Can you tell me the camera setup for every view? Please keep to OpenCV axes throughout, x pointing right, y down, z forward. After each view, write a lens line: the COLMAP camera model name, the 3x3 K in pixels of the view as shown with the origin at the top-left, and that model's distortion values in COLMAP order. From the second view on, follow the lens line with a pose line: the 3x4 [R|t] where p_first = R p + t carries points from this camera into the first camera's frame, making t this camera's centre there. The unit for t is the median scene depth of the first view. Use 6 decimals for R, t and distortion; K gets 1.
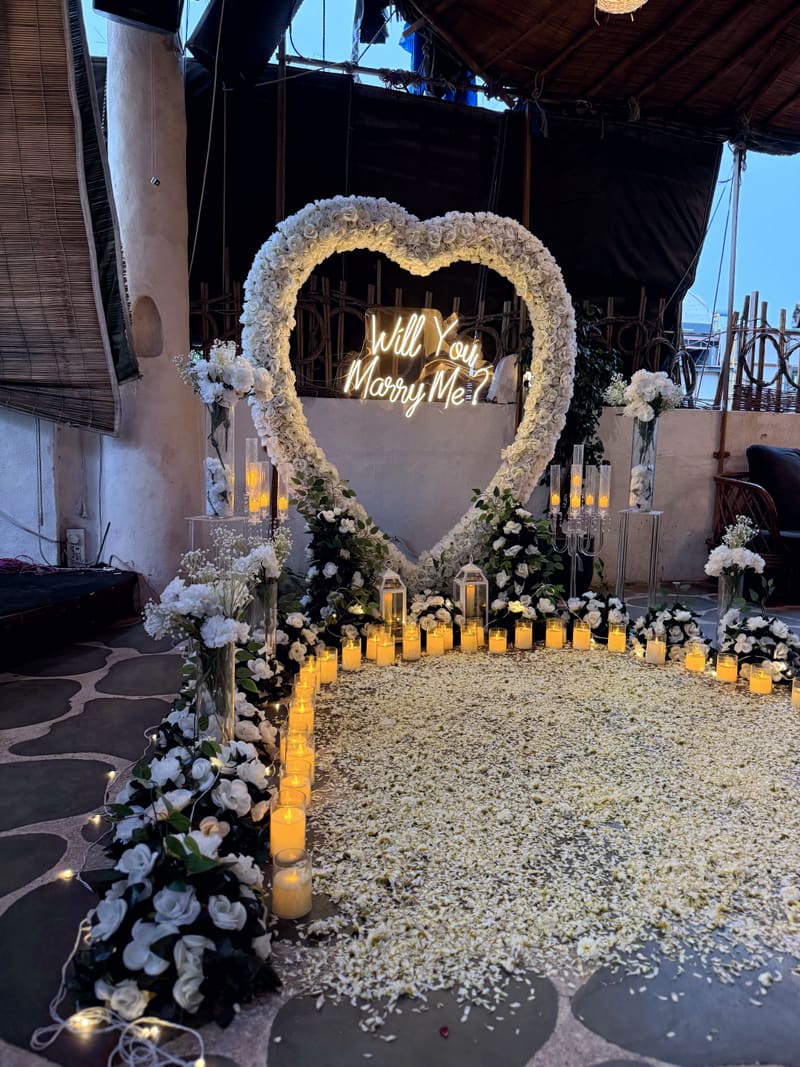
lens RADIAL K [[731.4, 0, 400.0], [0, 731.4, 533.5], [0, 0, 1]] dist [0.081275, -0.098048]
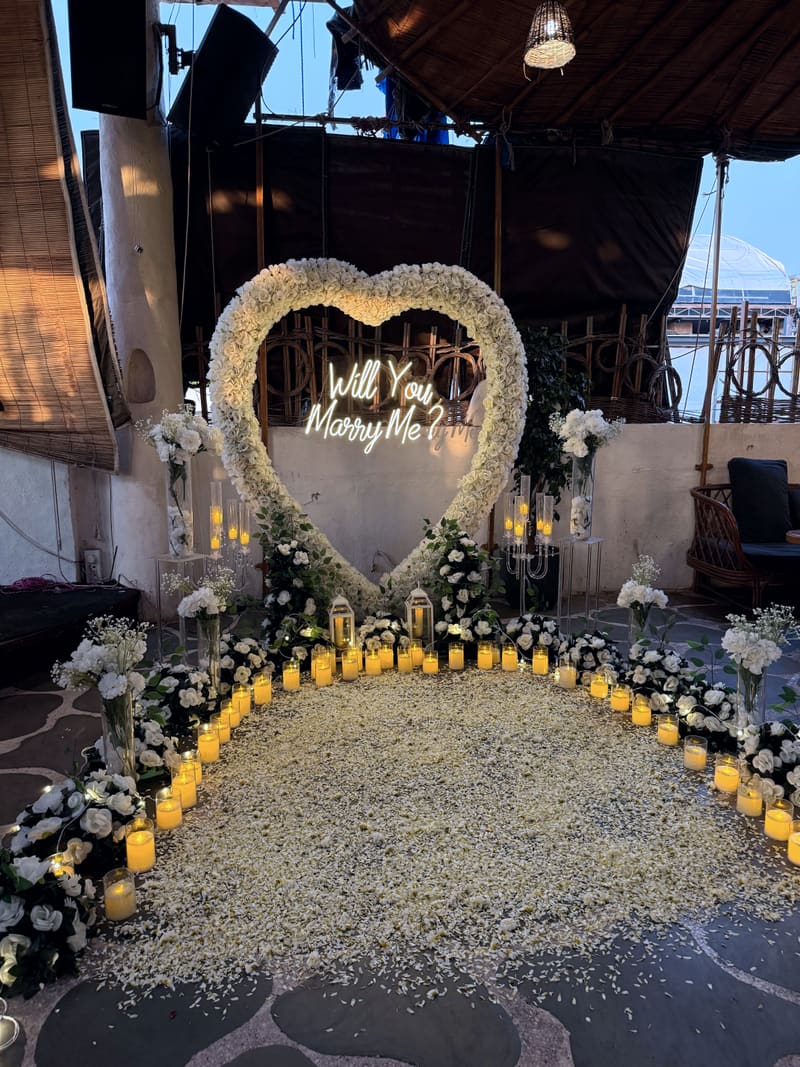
lens RADIAL K [[731.4, 0, 400.0], [0, 731.4, 533.5], [0, 0, 1]] dist [0.081275, -0.098048]
pose [[0.991761, -0.001360, -0.128097, 0.213197], [0.007789, 0.998734, 0.049701, -0.097787], [0.127868, -0.050289, 0.990515, -0.093843]]
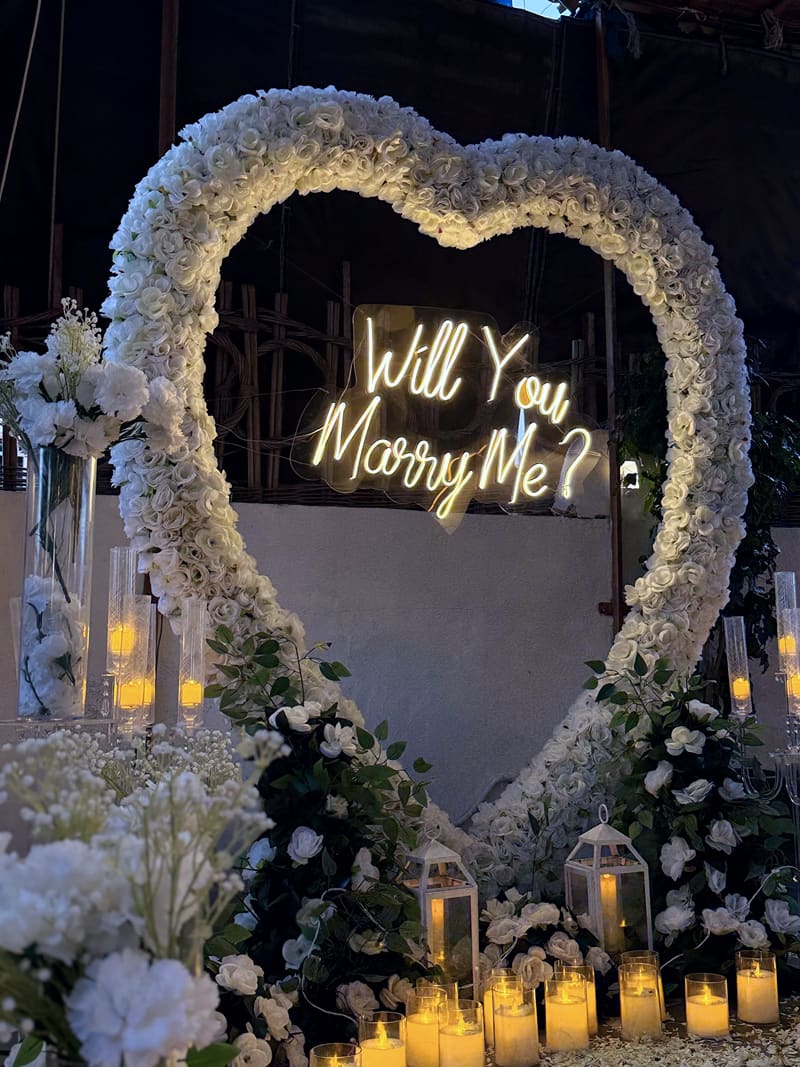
lens RADIAL K [[1181.6, 0, 400.0], [0, 1181.6, 533.5], [0, 0, 1]] dist [0.120052, -0.016196]
pose [[0.994890, -0.011483, 0.100312, -0.100017], [0.034948, 0.971263, -0.235428, 0.036215], [-0.094726, 0.237731, 0.966701, 0.262463]]
